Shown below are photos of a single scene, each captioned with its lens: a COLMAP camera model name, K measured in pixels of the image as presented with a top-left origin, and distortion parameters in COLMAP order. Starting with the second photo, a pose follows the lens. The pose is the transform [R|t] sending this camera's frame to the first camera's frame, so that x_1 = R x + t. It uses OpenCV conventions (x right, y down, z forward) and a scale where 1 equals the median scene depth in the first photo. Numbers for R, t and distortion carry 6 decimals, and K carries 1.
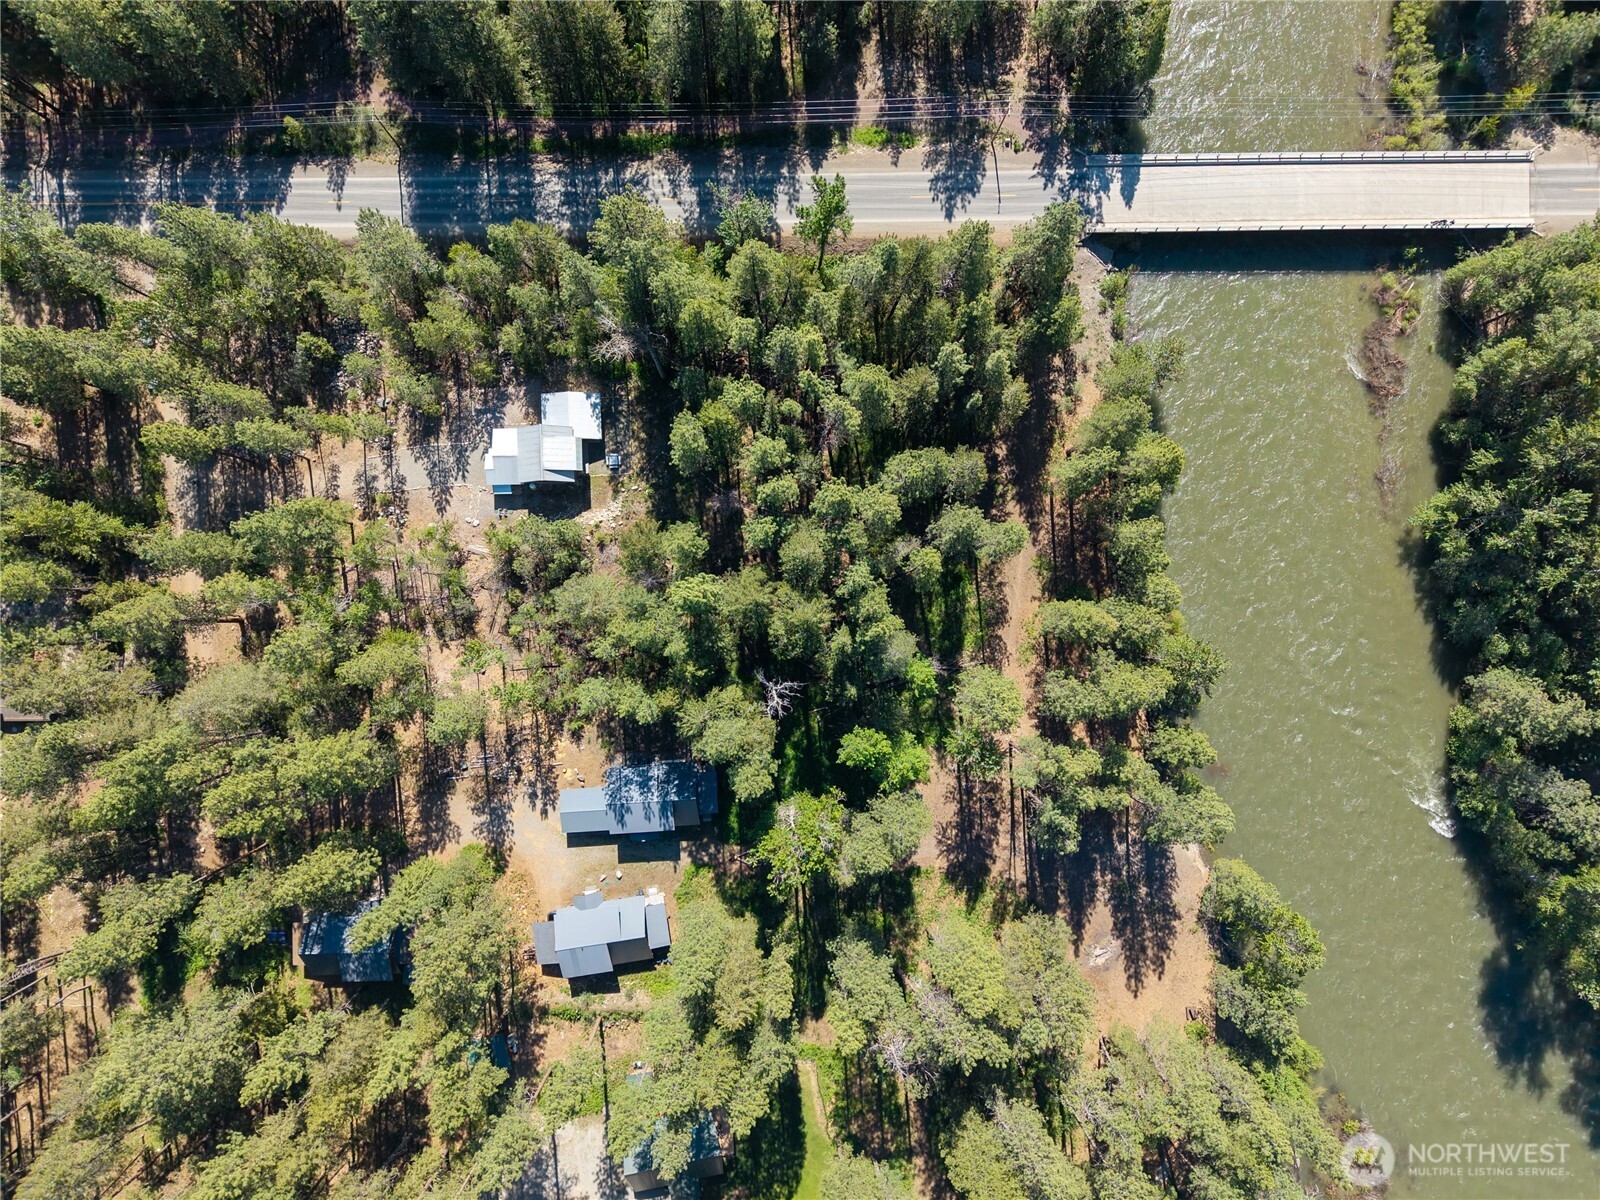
lens RADIAL K [[1112.0, 0, 800.0], [0, 1112.0, 600.0], [0, 0, 1]] dist [0.079492, -0.070175]
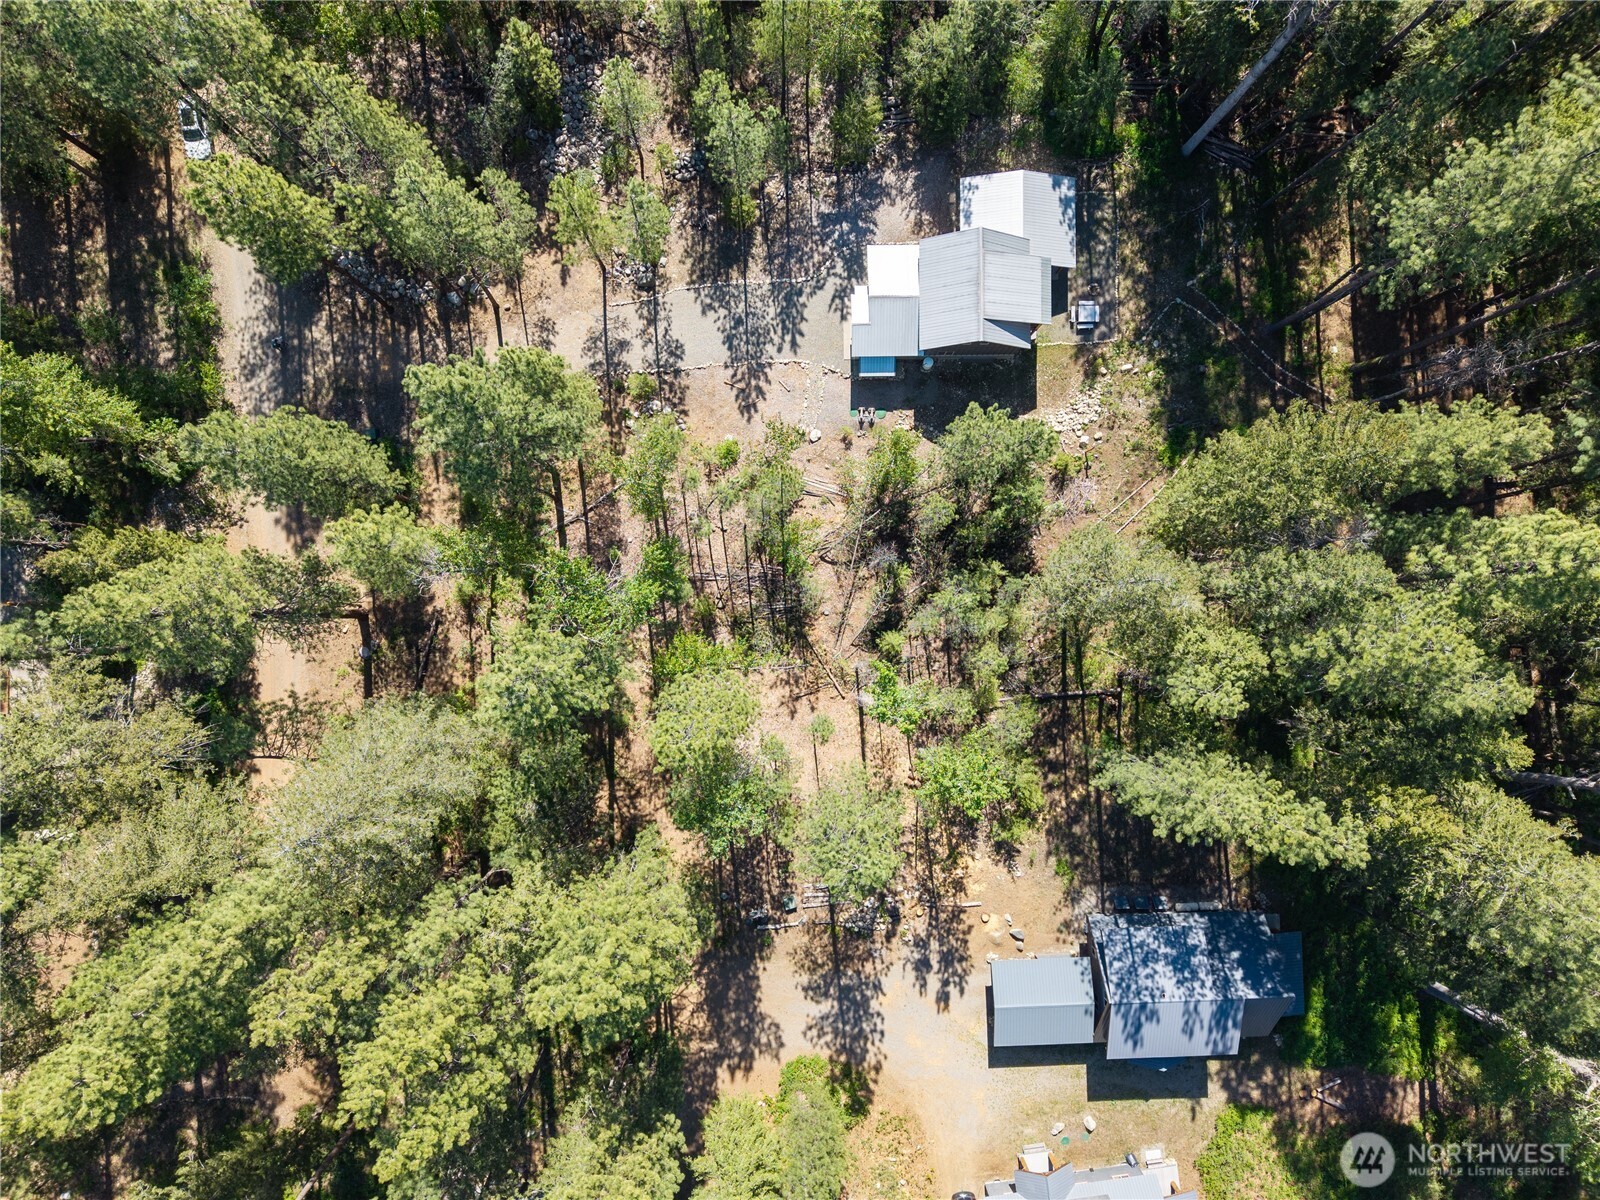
lens RADIAL K [[1078.4, 0, 800.0], [0, 1078.4, 600.0], [0, 0, 1]] dist [0.073204, -0.075010]
pose [[0.999744, 0.015944, 0.016031, -0.304818], [-0.015878, 0.999865, -0.004253, 0.010485], [-0.016096, 0.003997, 0.999862, 0.500898]]
